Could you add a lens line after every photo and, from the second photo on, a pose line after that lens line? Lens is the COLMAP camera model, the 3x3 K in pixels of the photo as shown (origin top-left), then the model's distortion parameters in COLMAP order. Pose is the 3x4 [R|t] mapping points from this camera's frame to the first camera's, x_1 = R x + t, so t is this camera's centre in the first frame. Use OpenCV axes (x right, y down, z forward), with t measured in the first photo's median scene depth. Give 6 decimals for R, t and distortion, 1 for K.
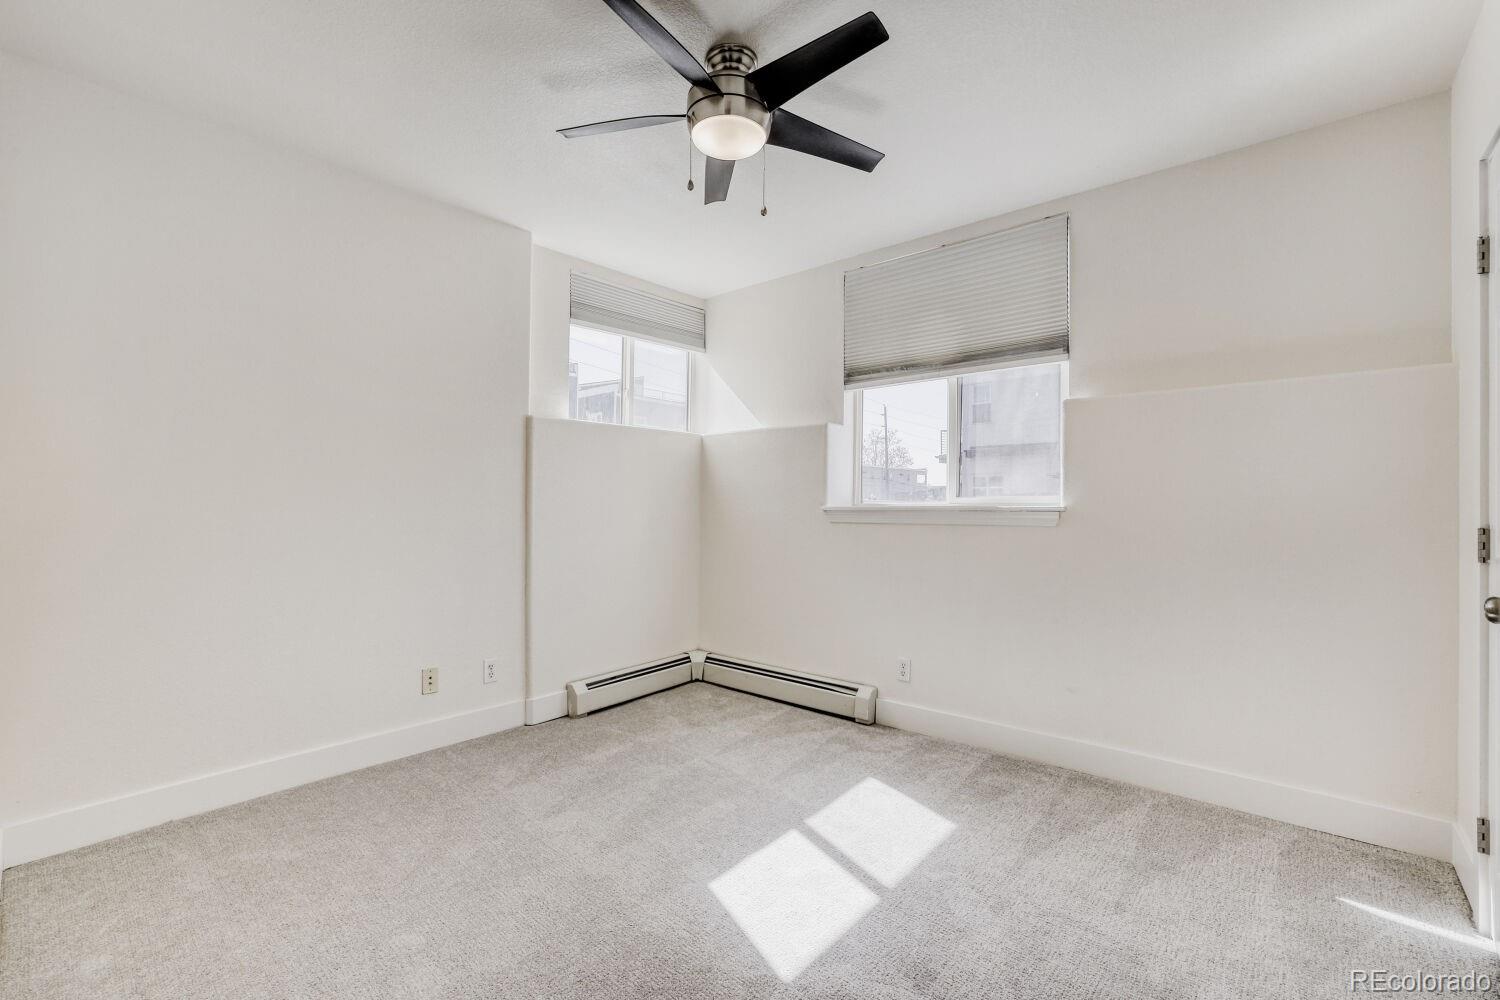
lens RADIAL K [[657.5, 0, 742.6], [0, 657.5, 500.8], [0, 0, 1]] dist [-0.046228, 0.016339]
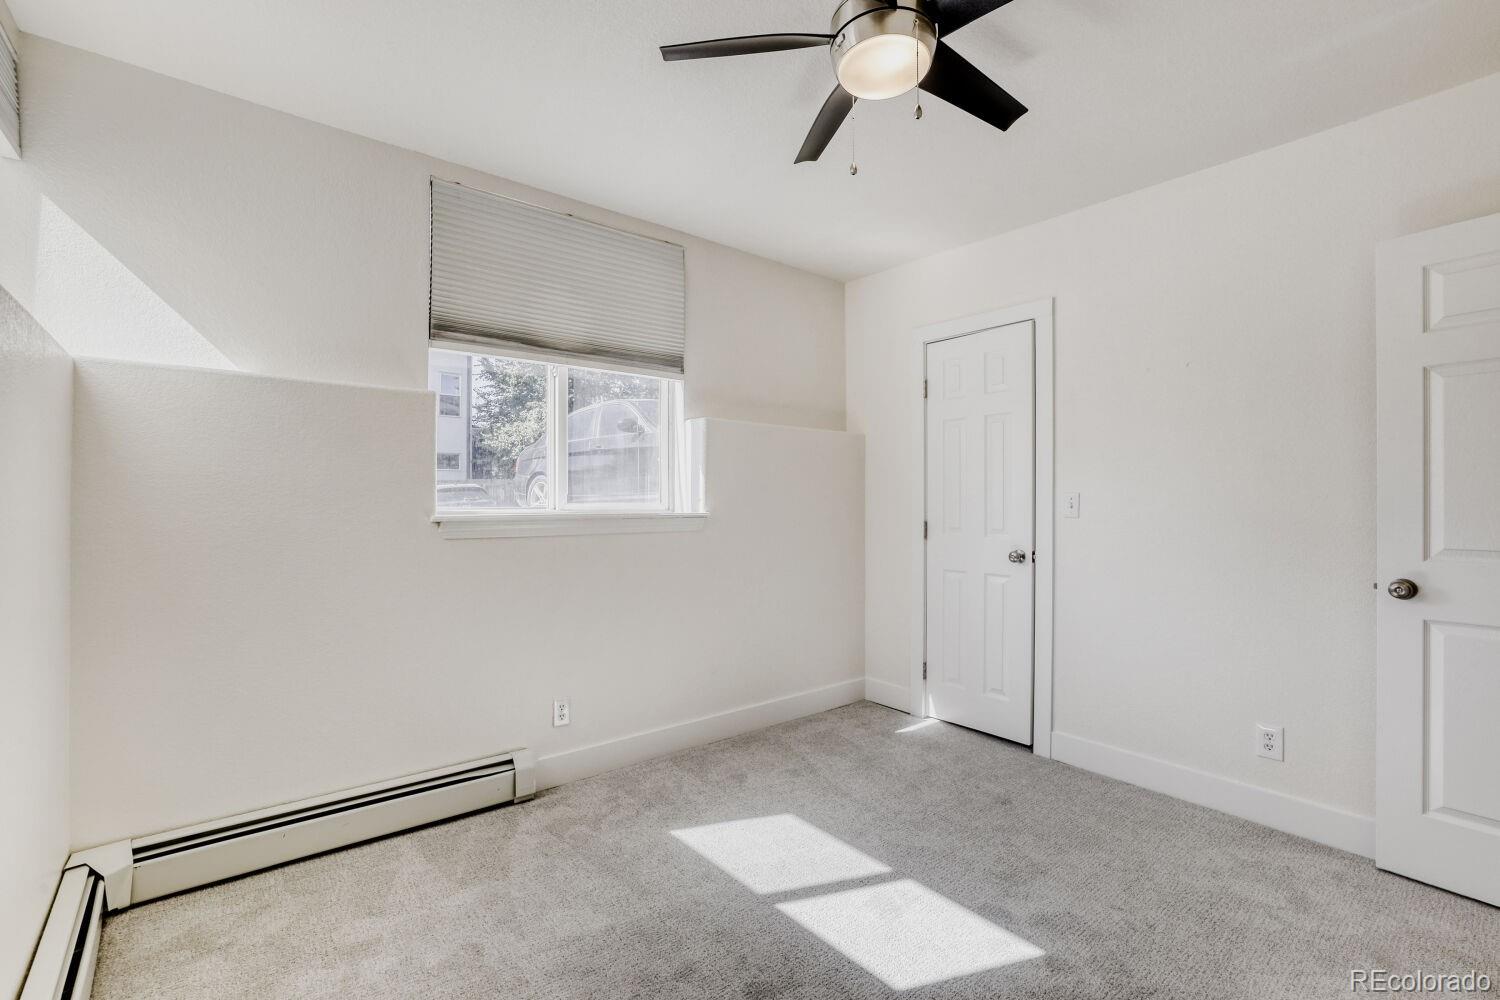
lens RADIAL K [[657.5, 0, 742.6], [0, 657.5, 500.8], [0, 0, 1]] dist [-0.046228, 0.016339]
pose [[0.169296, 0.000466, 0.985565, -0.583371], [-0.006039, 0.999982, 0.000565, -0.011346], [-0.985547, -0.006047, 0.169296, 0.705042]]
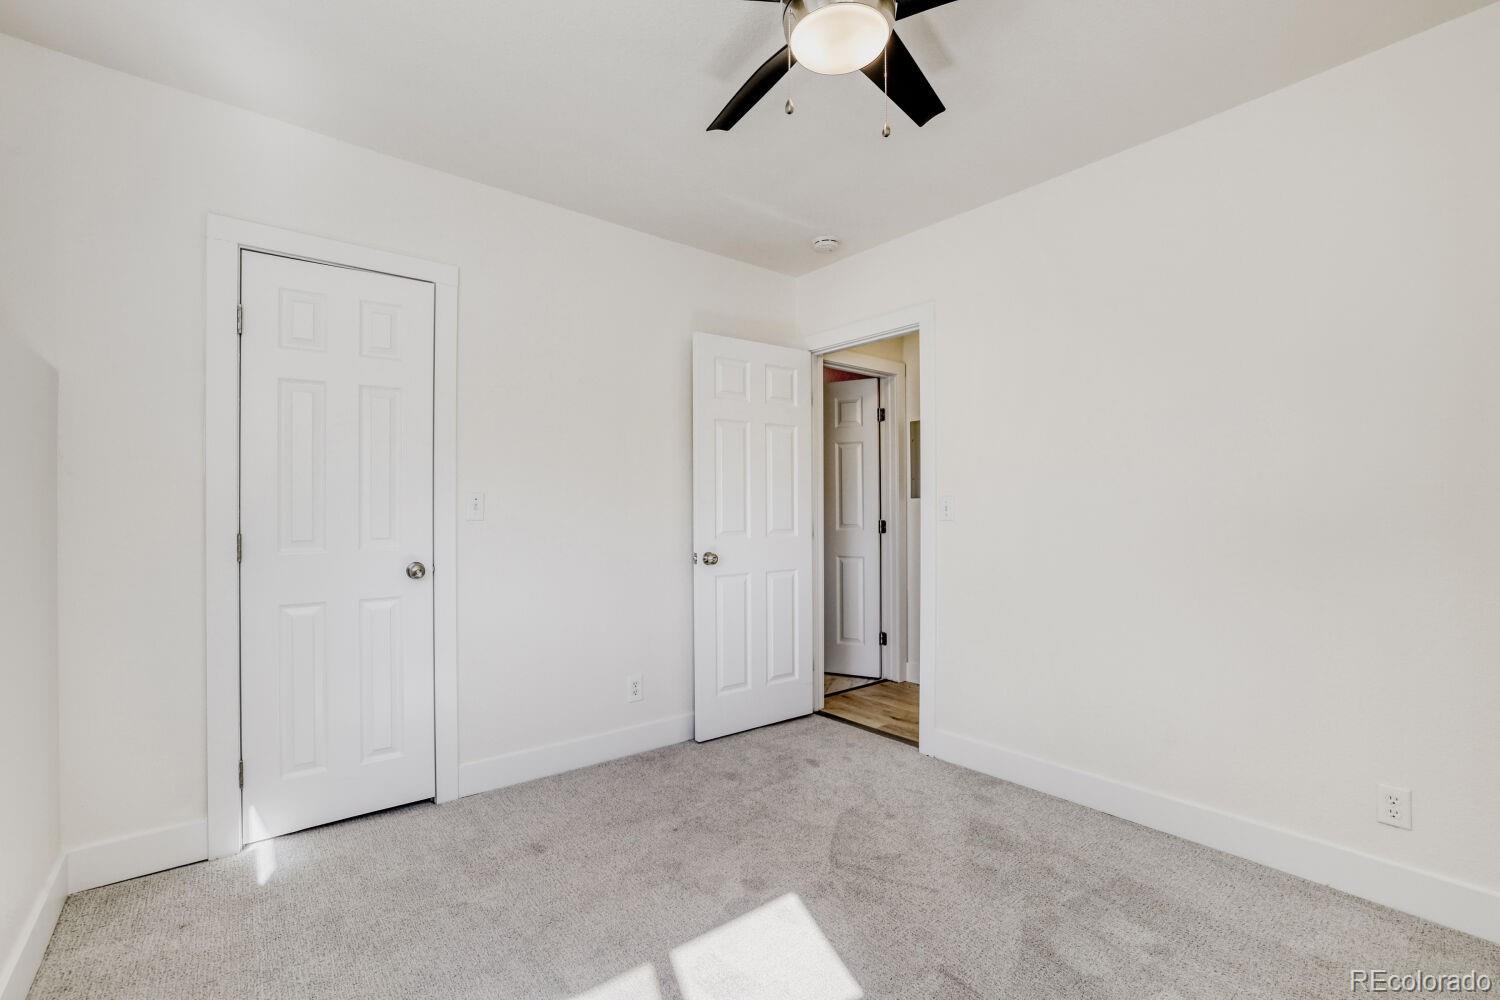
lens RADIAL K [[657.5, 0, 742.6], [0, 657.5, 500.8], [0, 0, 1]] dist [-0.046228, 0.016339]
pose [[-0.986367, 0.000104, 0.164559, -0.023066], [-0.001570, 0.999948, -0.010039, -0.005942], [-0.164552, -0.010161, -0.986316, 1.210479]]
